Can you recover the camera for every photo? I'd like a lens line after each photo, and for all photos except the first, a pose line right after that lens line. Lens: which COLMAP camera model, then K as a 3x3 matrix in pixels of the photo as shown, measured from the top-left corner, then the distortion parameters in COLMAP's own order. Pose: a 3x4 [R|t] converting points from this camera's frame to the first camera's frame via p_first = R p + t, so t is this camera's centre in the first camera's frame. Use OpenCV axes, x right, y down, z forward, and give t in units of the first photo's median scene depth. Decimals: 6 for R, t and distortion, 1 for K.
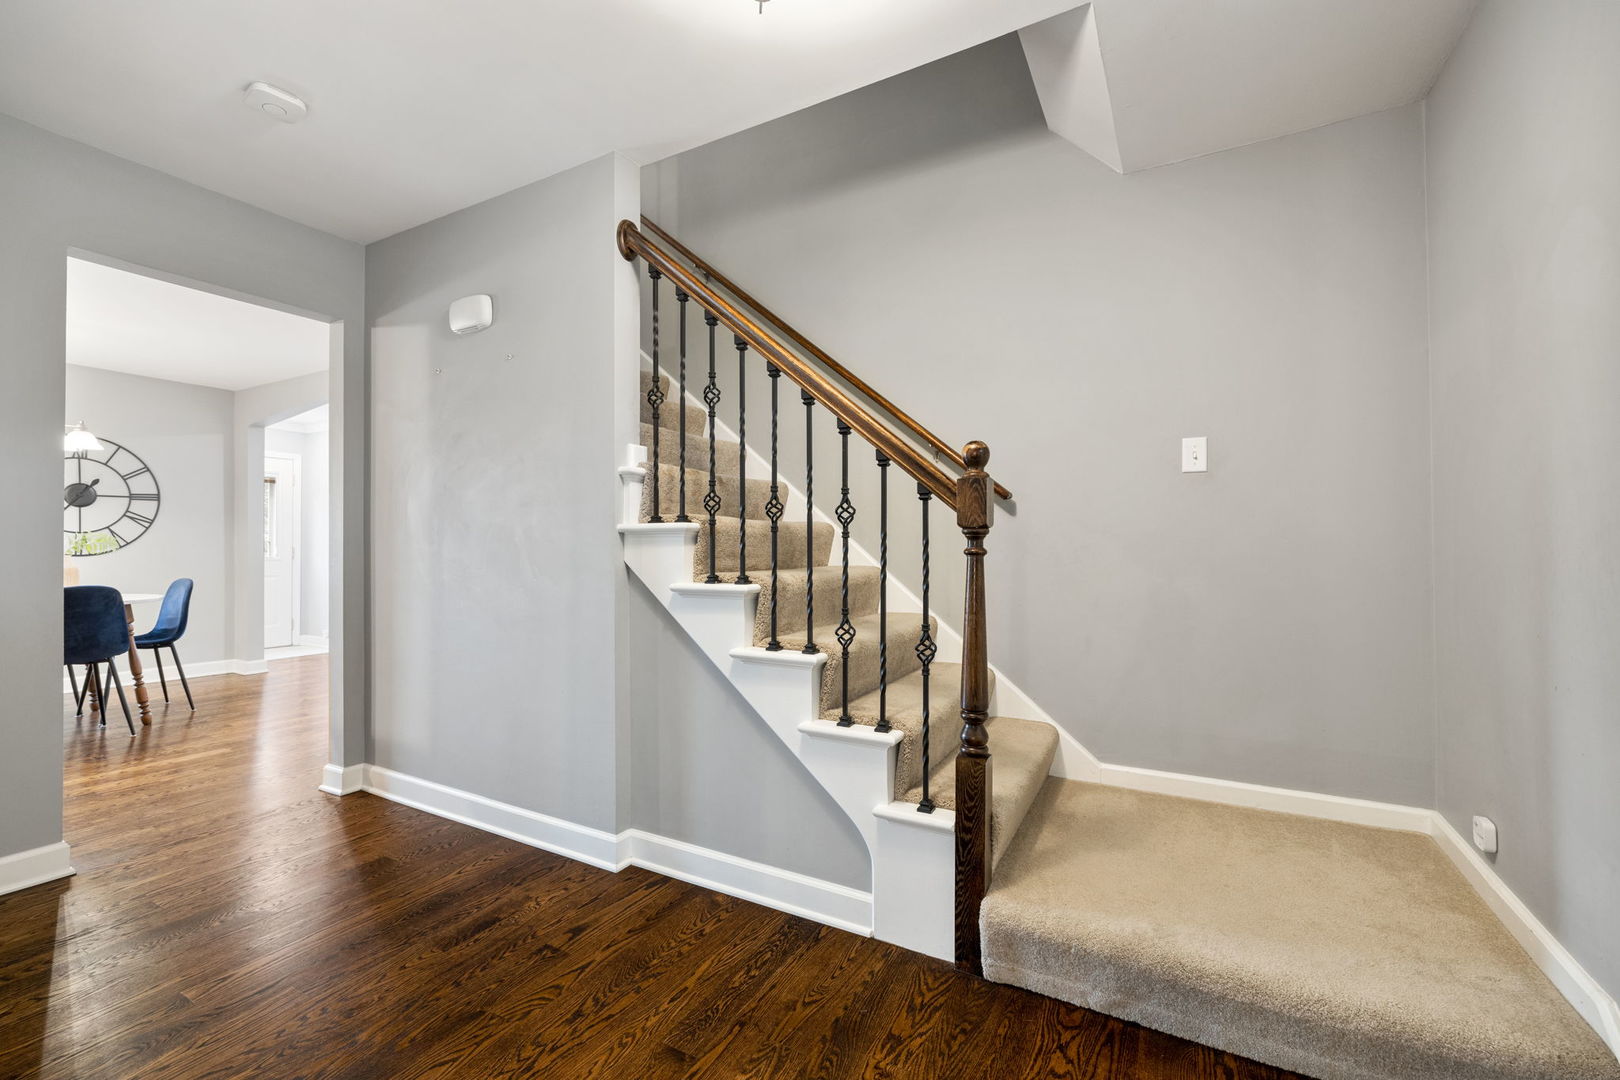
lens RADIAL K [[690.3, 0, 813.0], [0, 690.3, 541.7], [0, 0, 1]] dist [0.000654, -0.000115]
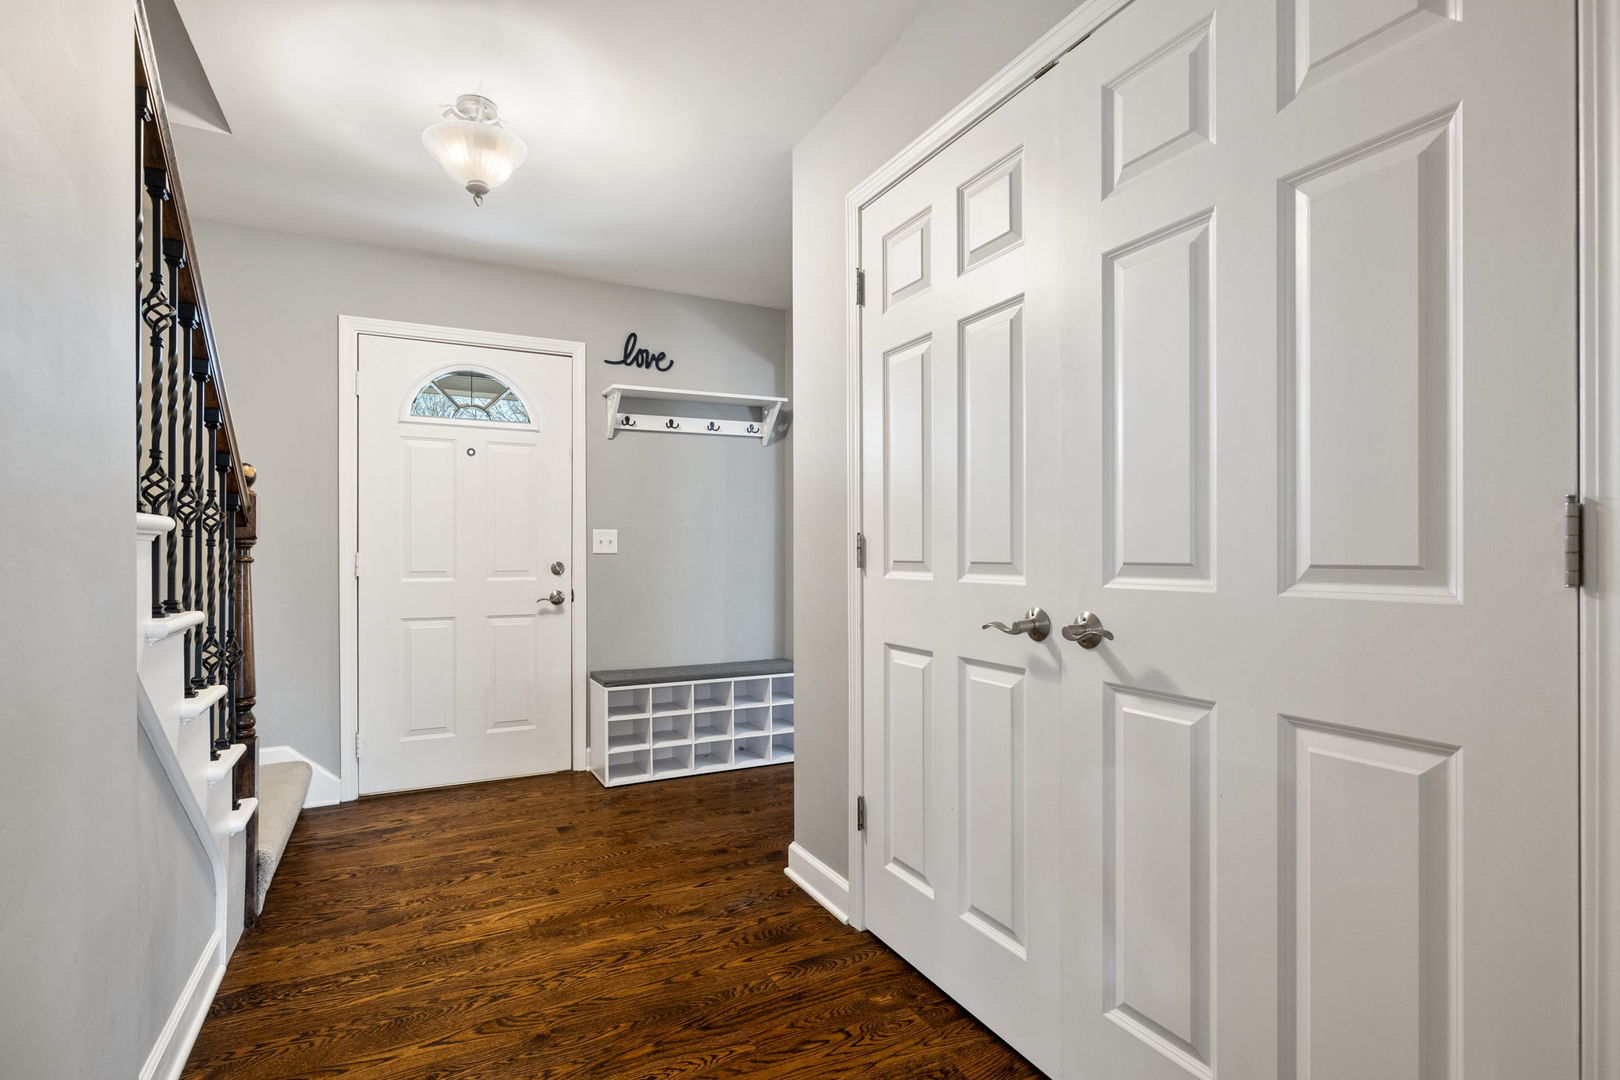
lens RADIAL K [[741.0, 0, 807.2], [0, 741.0, 546.4], [0, 0, 1]] dist [-0.005472, 0.000149]
pose [[-0.835912, 0.006177, 0.548829, -1.287096], [0.001086, 0.999953, -0.009600, 0.004257], [-0.548862, -0.007429, -0.835880, 1.592343]]
